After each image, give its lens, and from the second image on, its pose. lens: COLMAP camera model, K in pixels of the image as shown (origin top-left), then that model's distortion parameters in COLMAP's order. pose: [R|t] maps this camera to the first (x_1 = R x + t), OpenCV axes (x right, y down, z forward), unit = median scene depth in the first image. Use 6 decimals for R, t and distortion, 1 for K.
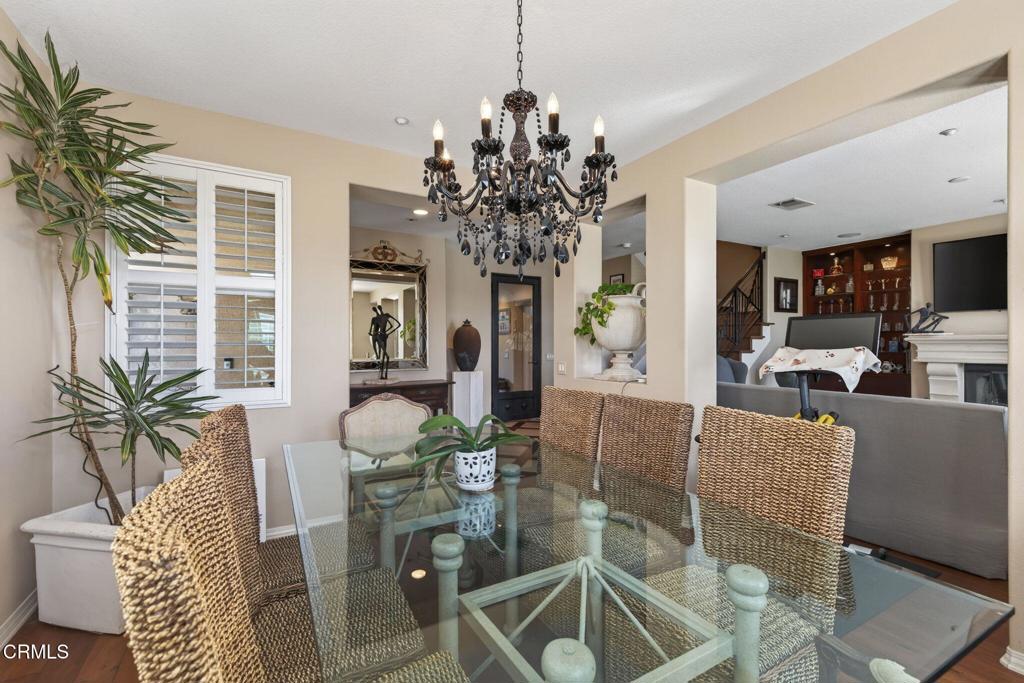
lens RADIAL K [[446.4, 0, 511.5], [0, 446.4, 339.3], [0, 0, 1]] dist [0.005296, 0.000346]
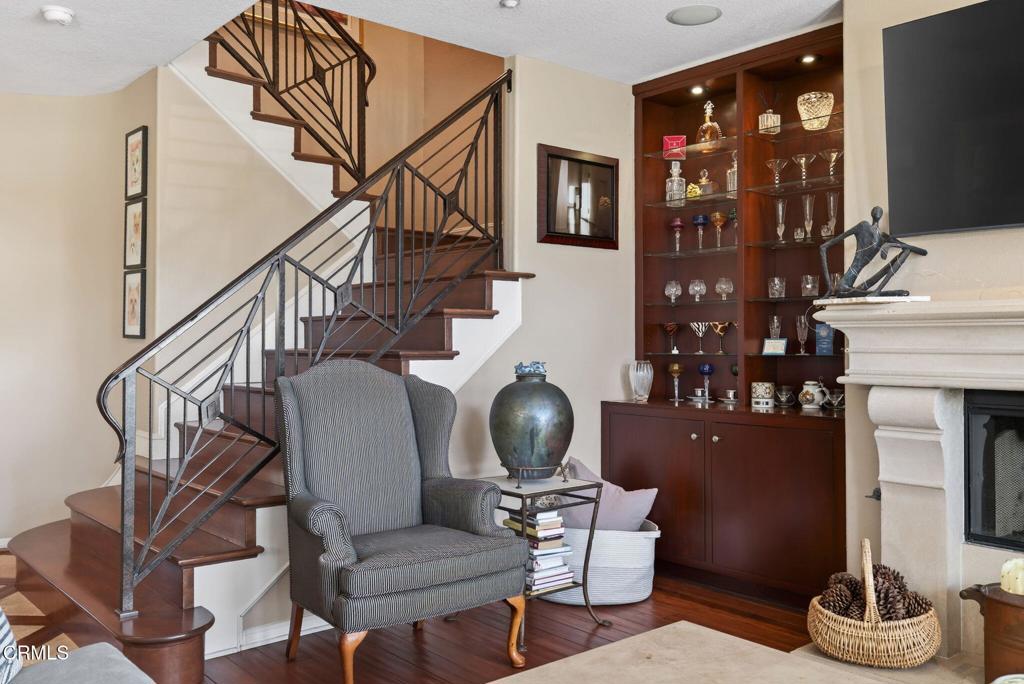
lens RADIAL K [[854.2, 0, 504.1], [0, 854.2, 324.8], [0, 0, 1]] dist [0.016503, -0.004916]
pose [[0.982599, 0.005592, 0.185657, 0.448078], [-0.003091, 0.999901, -0.013756, 0.013070], [-0.185715, 0.012943, 0.982518, 0.352796]]
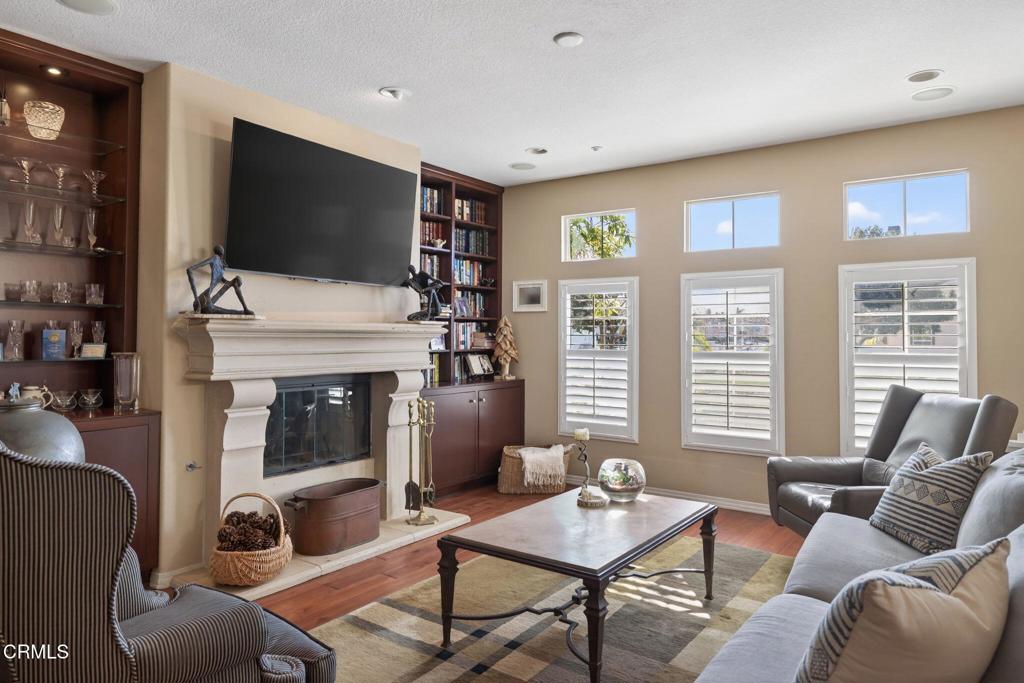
lens RADIAL K [[658.5, 0, 513.8], [0, 658.5, 321.0], [0, 0, 1]] dist [-0.000021, 0.004844]
pose [[-0.413461, 0.022940, 0.910233, 0.179157], [-0.011070, 0.999482, -0.030218, 0.007578], [-0.910455, -0.022570, -0.412993, 0.836614]]
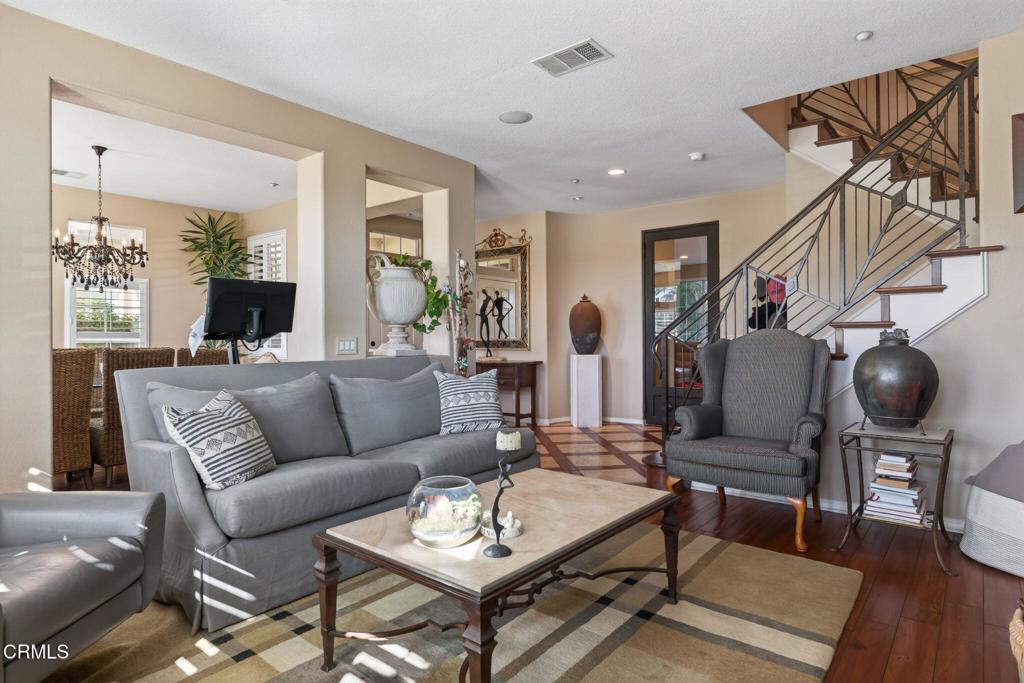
lens RADIAL K [[580.0, 0, 521.8], [0, 580.0, 335.7], [0, 0, 1]] dist [0.002419, -0.002877]
pose [[0.364730, -0.003223, -0.931108, 0.899849], [0.014782, 0.999888, 0.002330, 0.030470], [0.930996, -0.014614, 0.364737, 0.473097]]
